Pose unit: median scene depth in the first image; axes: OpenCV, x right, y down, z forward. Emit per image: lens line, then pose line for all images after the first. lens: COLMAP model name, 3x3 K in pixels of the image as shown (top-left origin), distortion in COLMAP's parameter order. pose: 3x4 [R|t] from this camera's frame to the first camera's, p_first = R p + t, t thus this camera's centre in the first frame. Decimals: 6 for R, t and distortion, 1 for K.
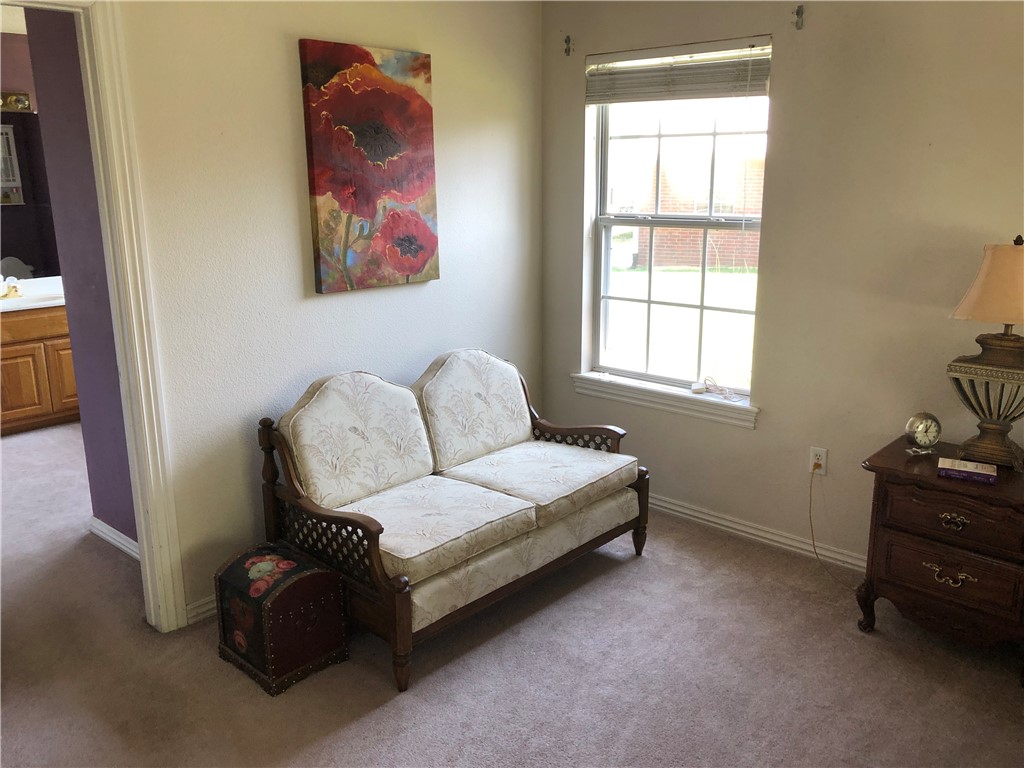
lens RADIAL K [[837.9, 0, 512.0], [0, 837.9, 379.8], [0, 0, 1]] dist [0.028110, -0.020680]
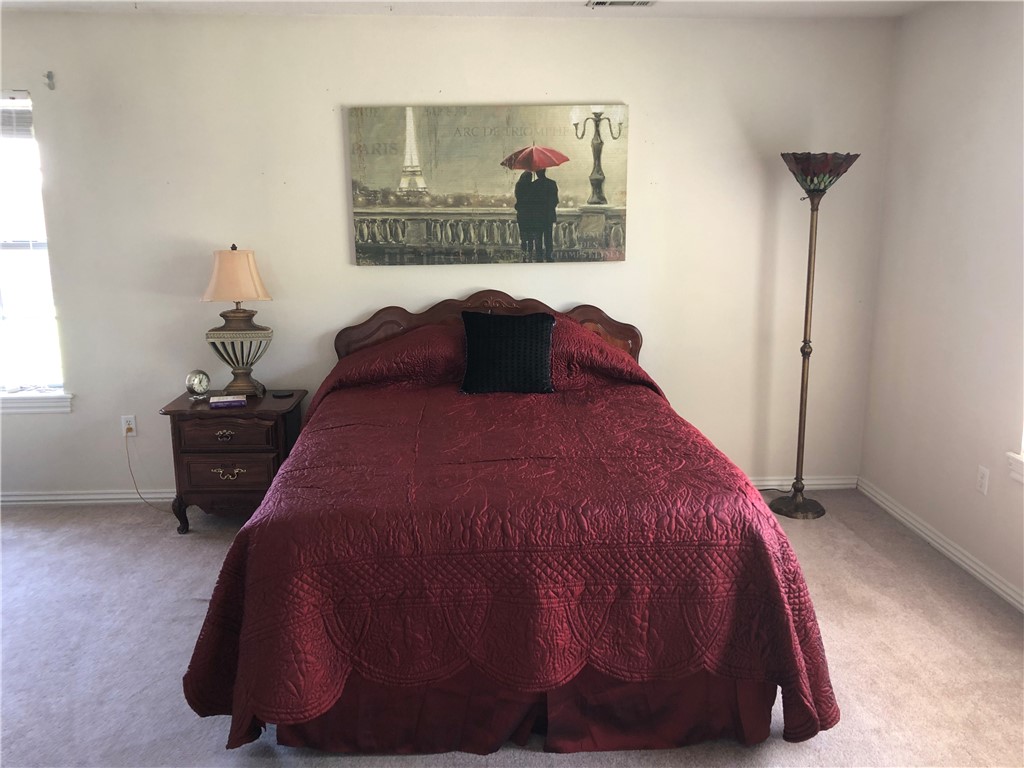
lens RADIAL K [[837.9, 0, 510.0], [0, 837.9, 379.9], [0, 0, 1]] dist [0.028110, -0.020680]
pose [[0.706907, -0.133934, 0.694510, -0.126298], [0.162541, 0.986391, 0.024779, 0.106284], [-0.688377, 0.095370, 0.719056, -0.385491]]
